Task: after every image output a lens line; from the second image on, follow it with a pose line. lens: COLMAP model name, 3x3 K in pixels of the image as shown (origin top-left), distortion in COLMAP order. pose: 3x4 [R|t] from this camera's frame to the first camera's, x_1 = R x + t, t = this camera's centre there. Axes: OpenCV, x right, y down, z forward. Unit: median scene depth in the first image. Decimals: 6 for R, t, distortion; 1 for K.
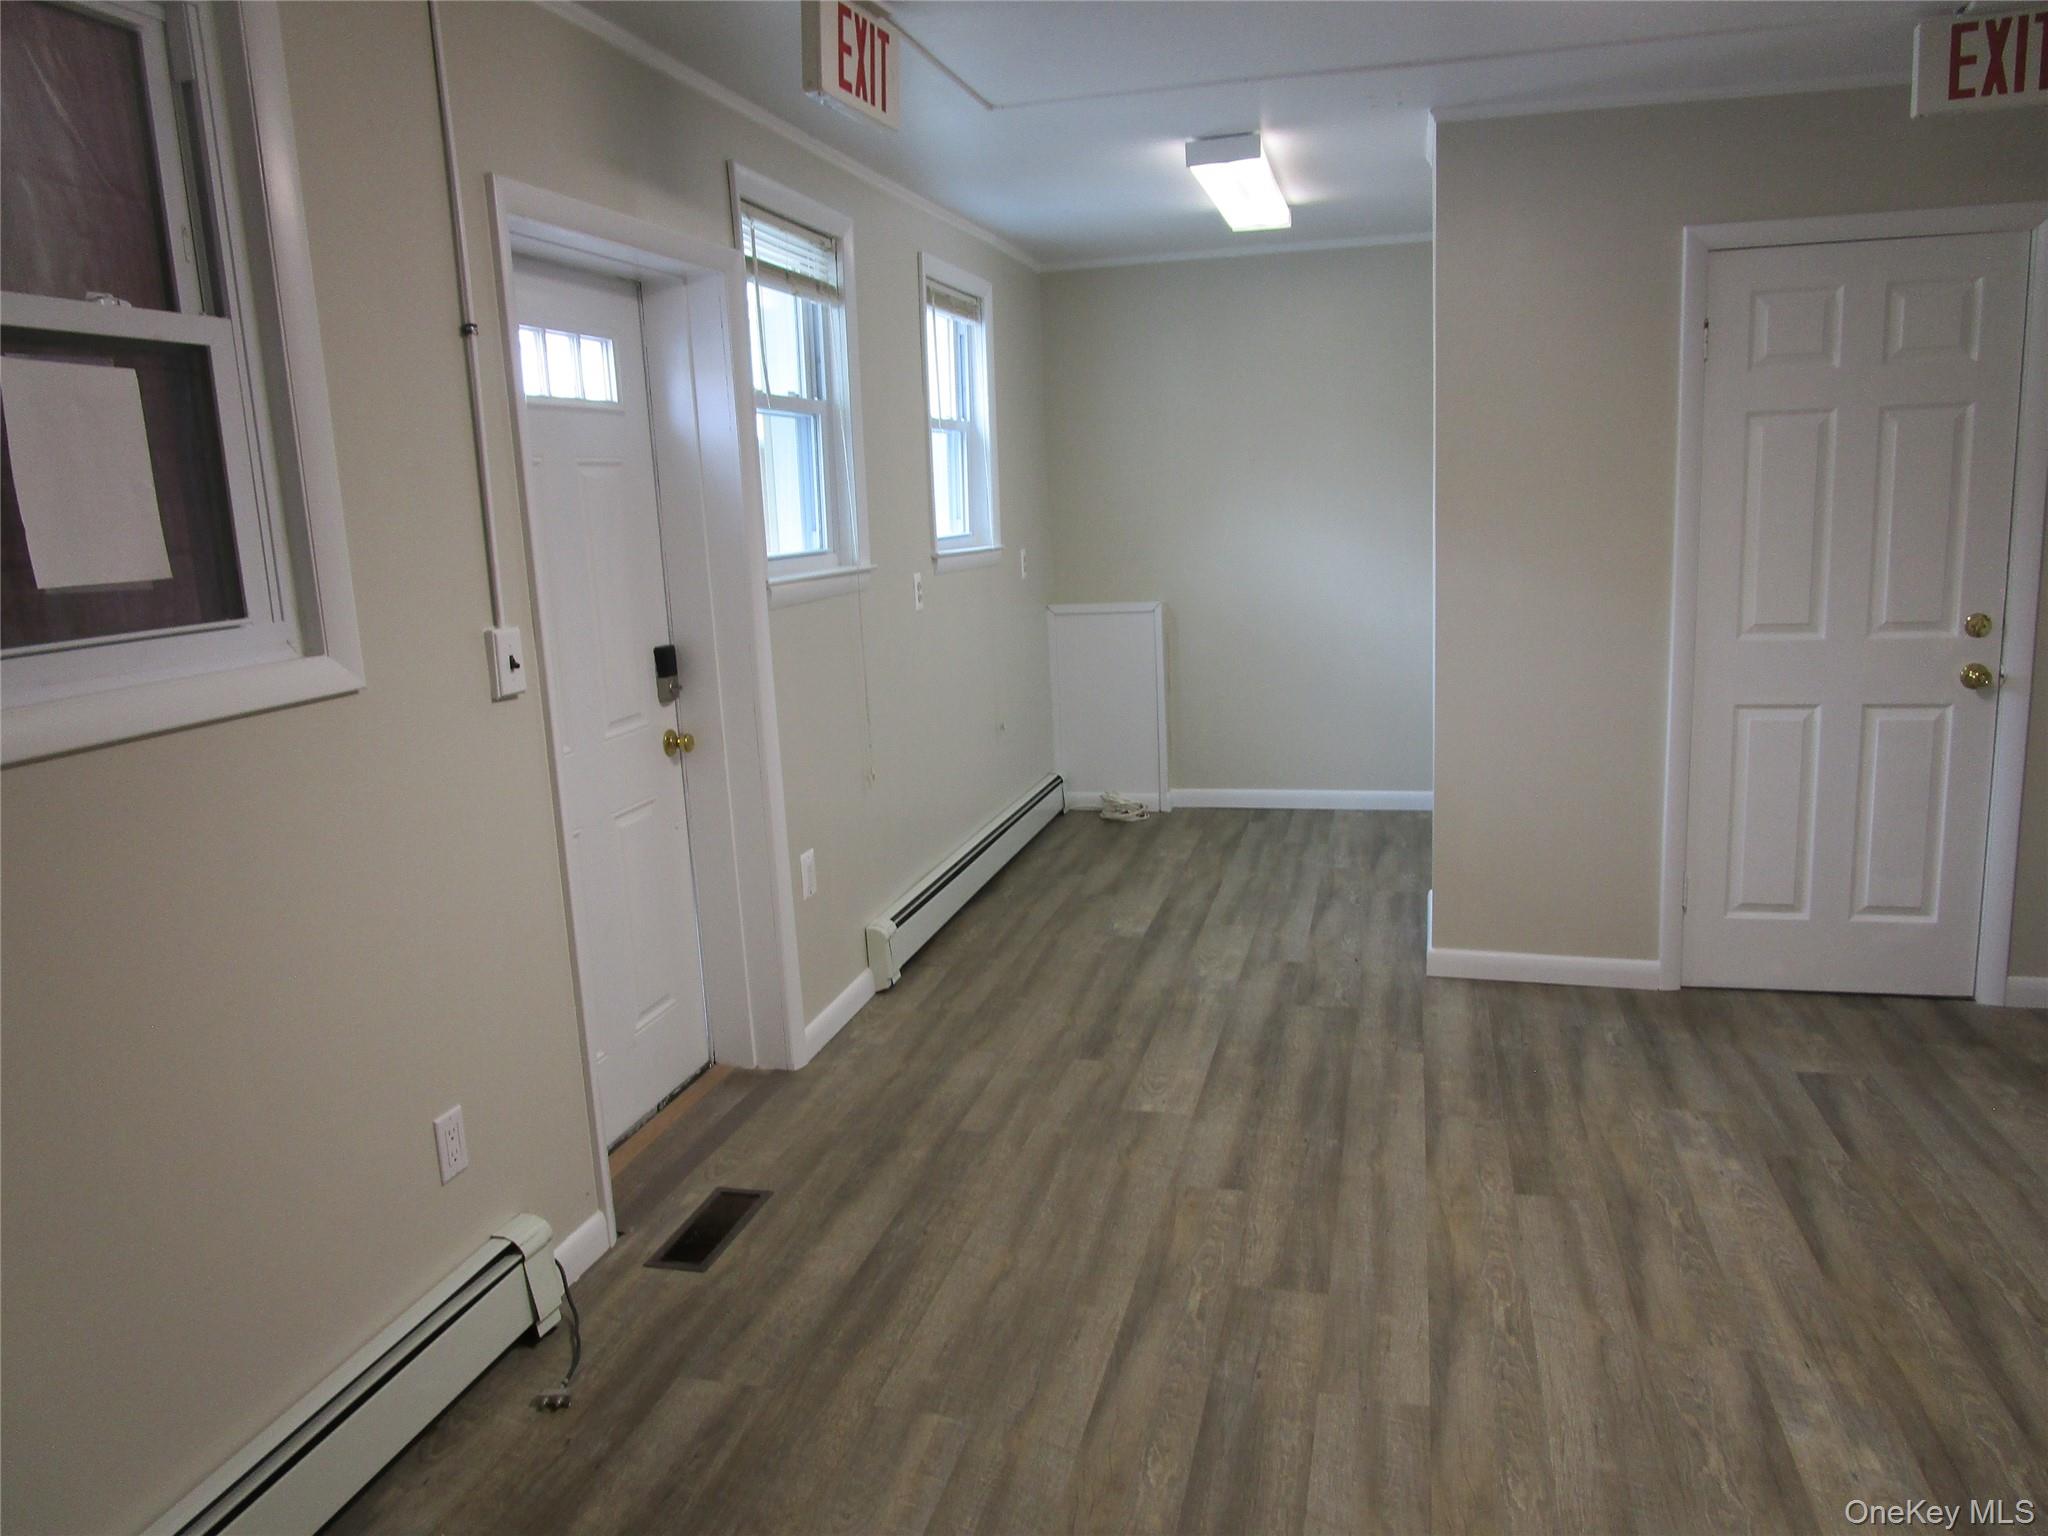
lens RADIAL K [[1479.0, 0, 1024.0], [0, 1479.0, 768.0], [0, 0, 1]] dist [-0.004271, 0.011347]
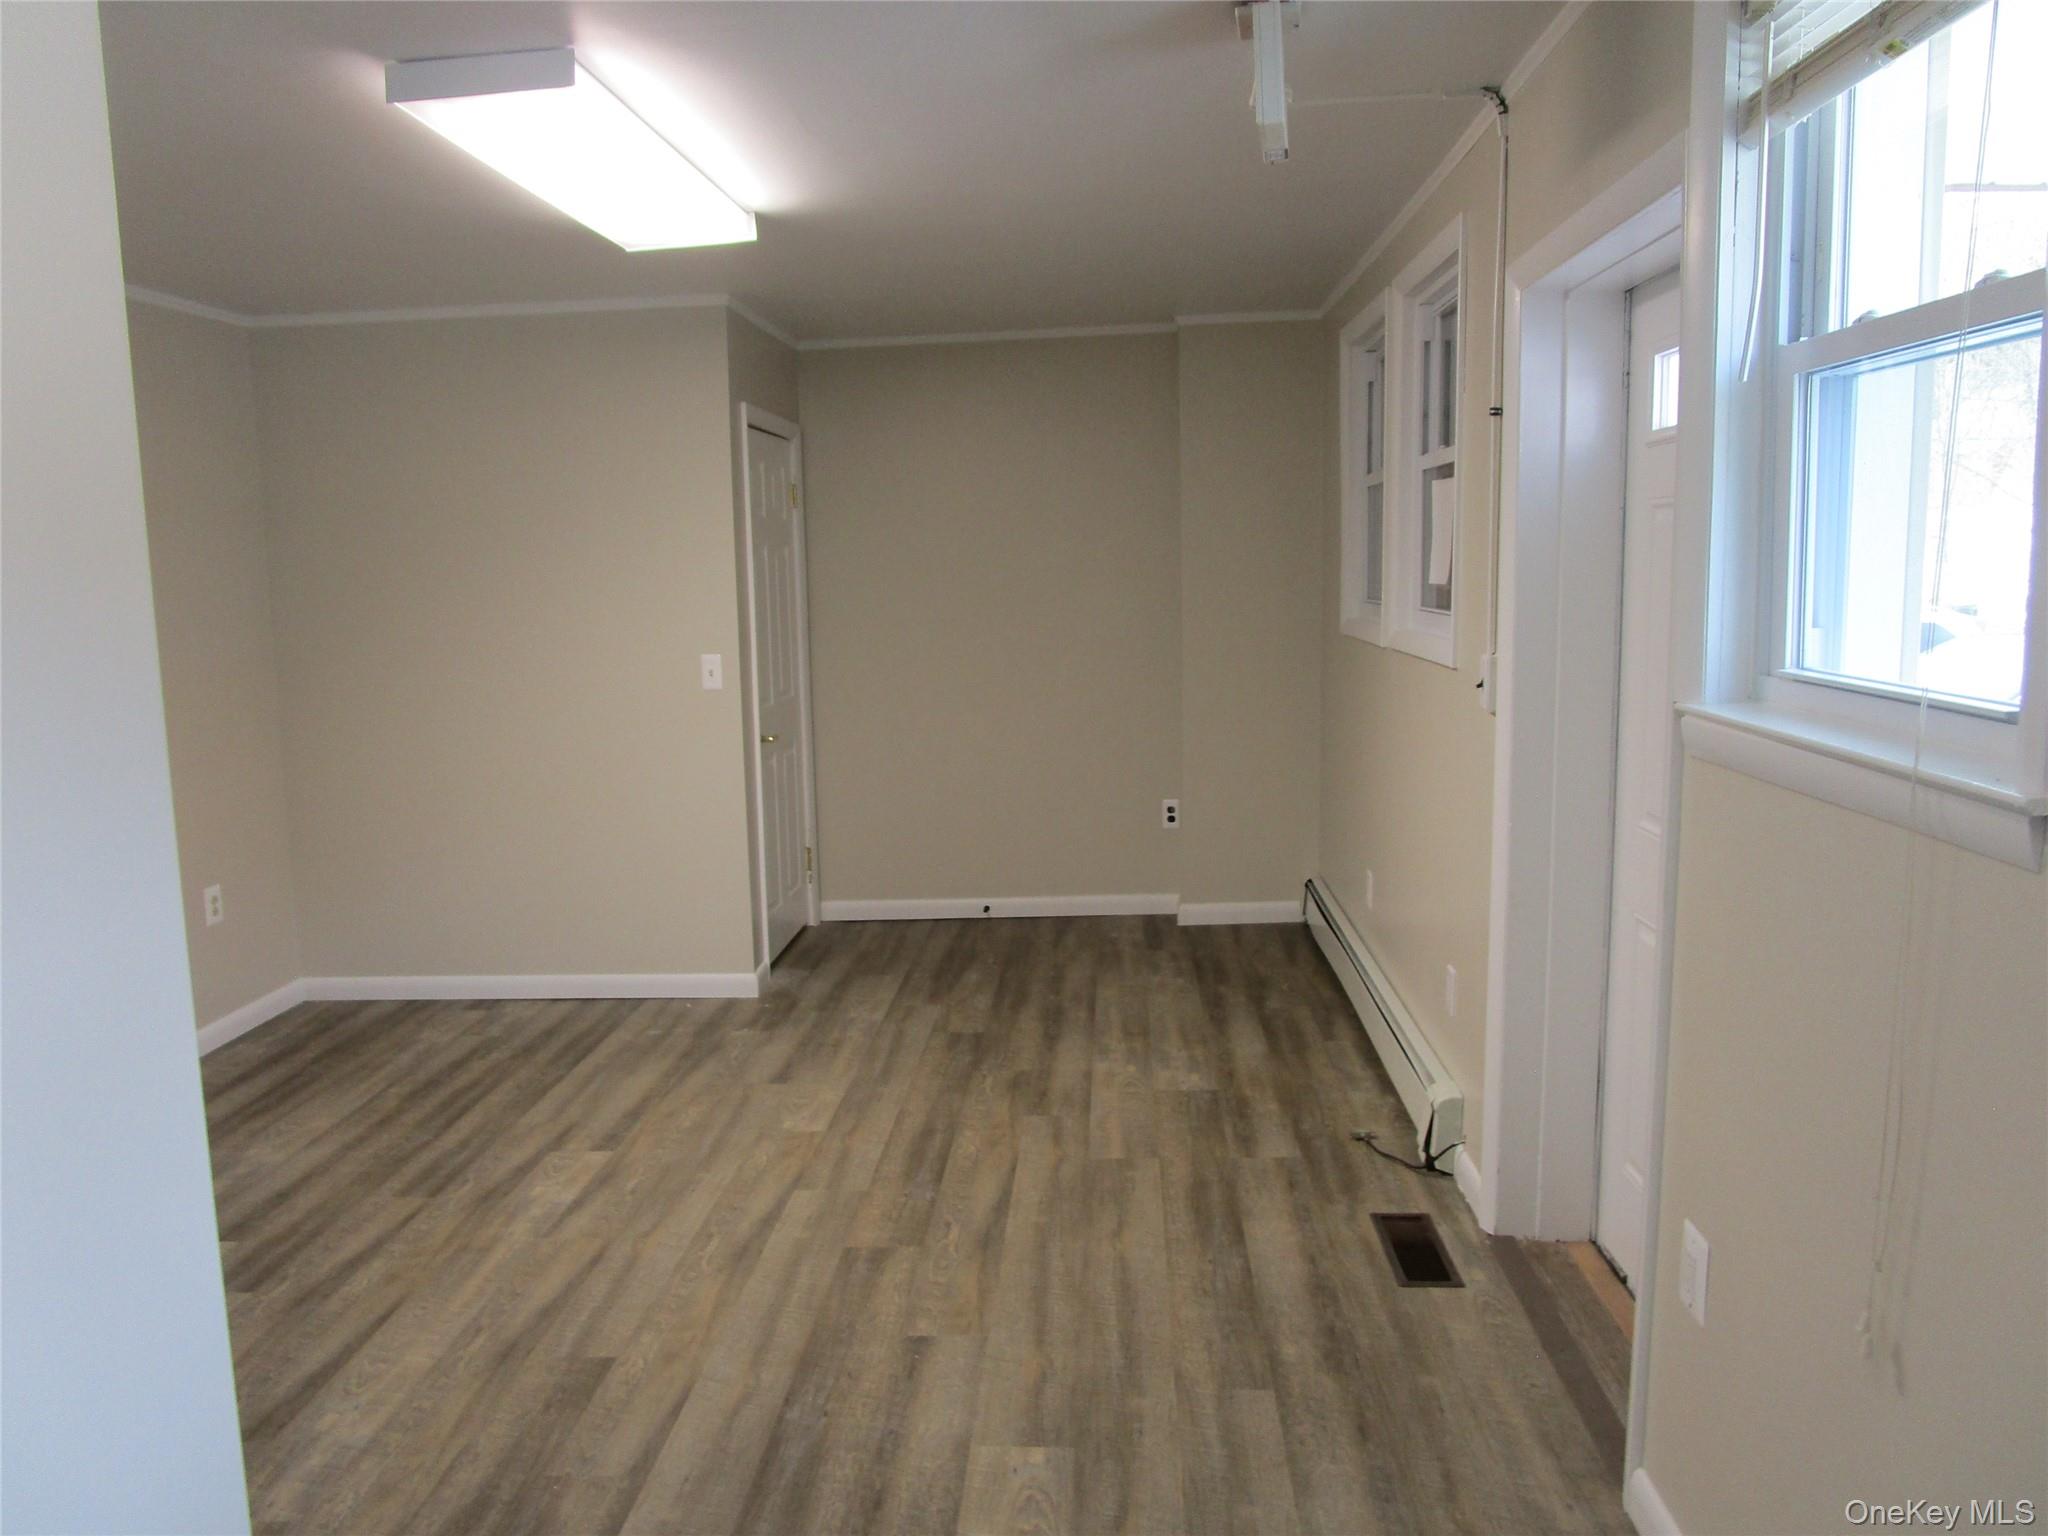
lens RADIAL K [[1479.0, 0, 1024.0], [0, 1479.0, 768.0], [0, 0, 1]] dist [-0.004271, 0.011347]
pose [[-0.979845, 0.088237, -0.179214, 0.180686], [0.025116, 0.944453, 0.327685, -0.299779], [0.198173, 0.316580, -0.927634, 1.501402]]
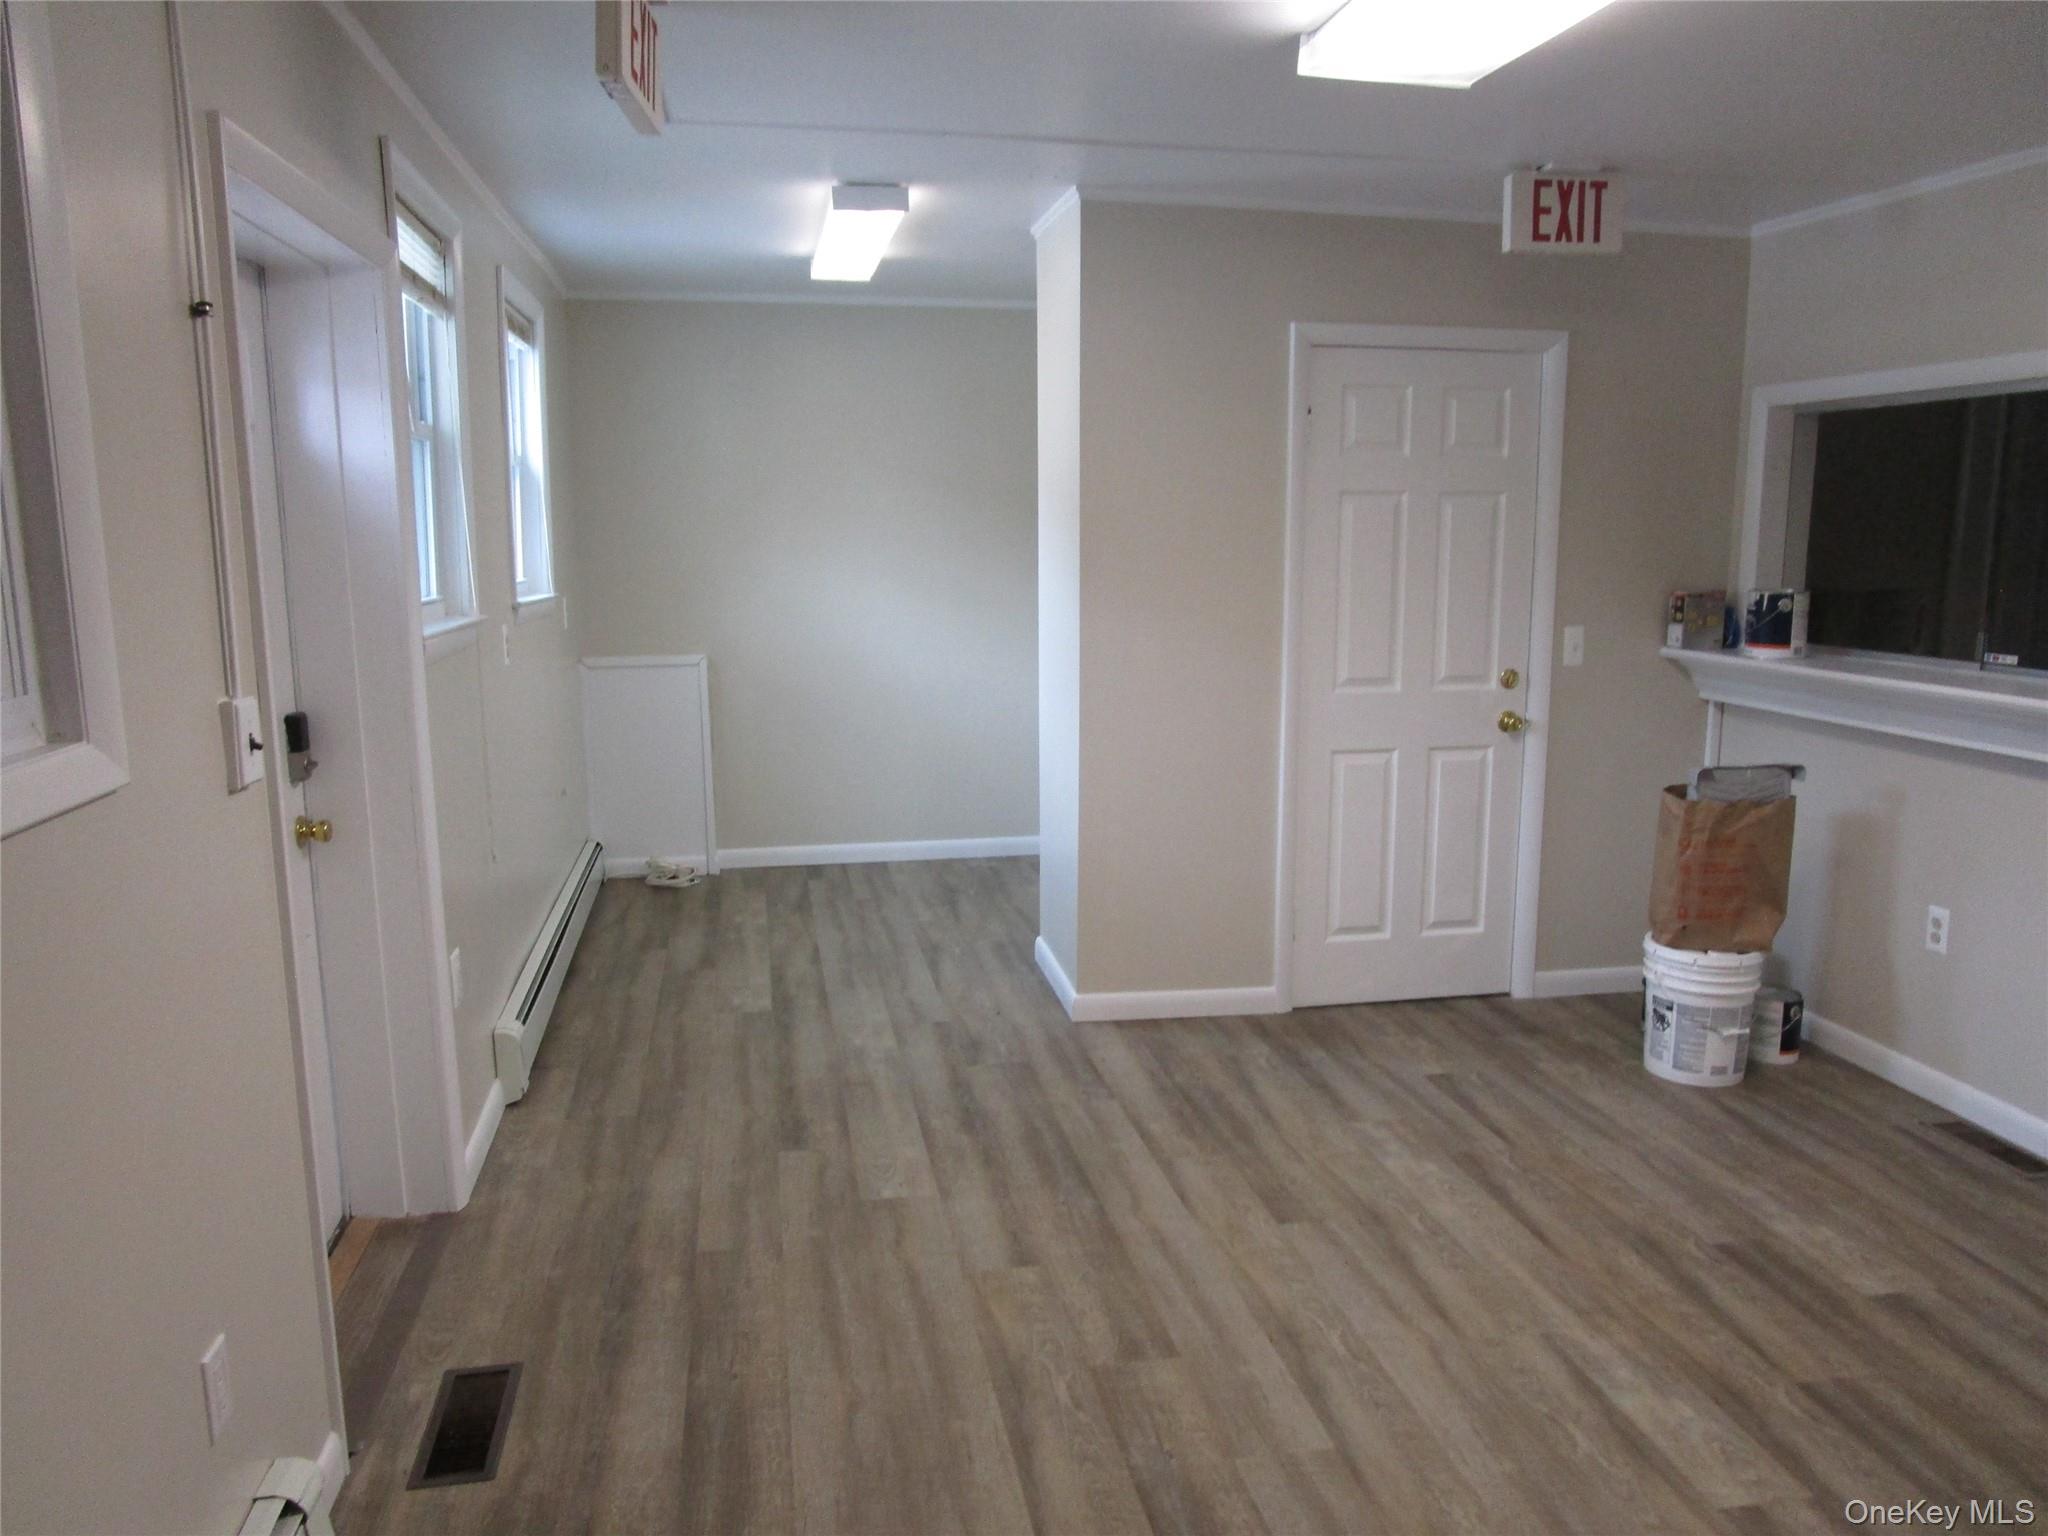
lens RADIAL K [[1479.8, 0, 1024.0], [0, 1479.8, 768.0], [0, 0, 1]] dist [-0.008729, 0.003639]
pose [[0.906621, -0.030494, 0.420843, -0.220344], [0.043585, 0.998818, -0.021522, -0.017264], [-0.419689, 0.037855, 0.906878, 0.094283]]
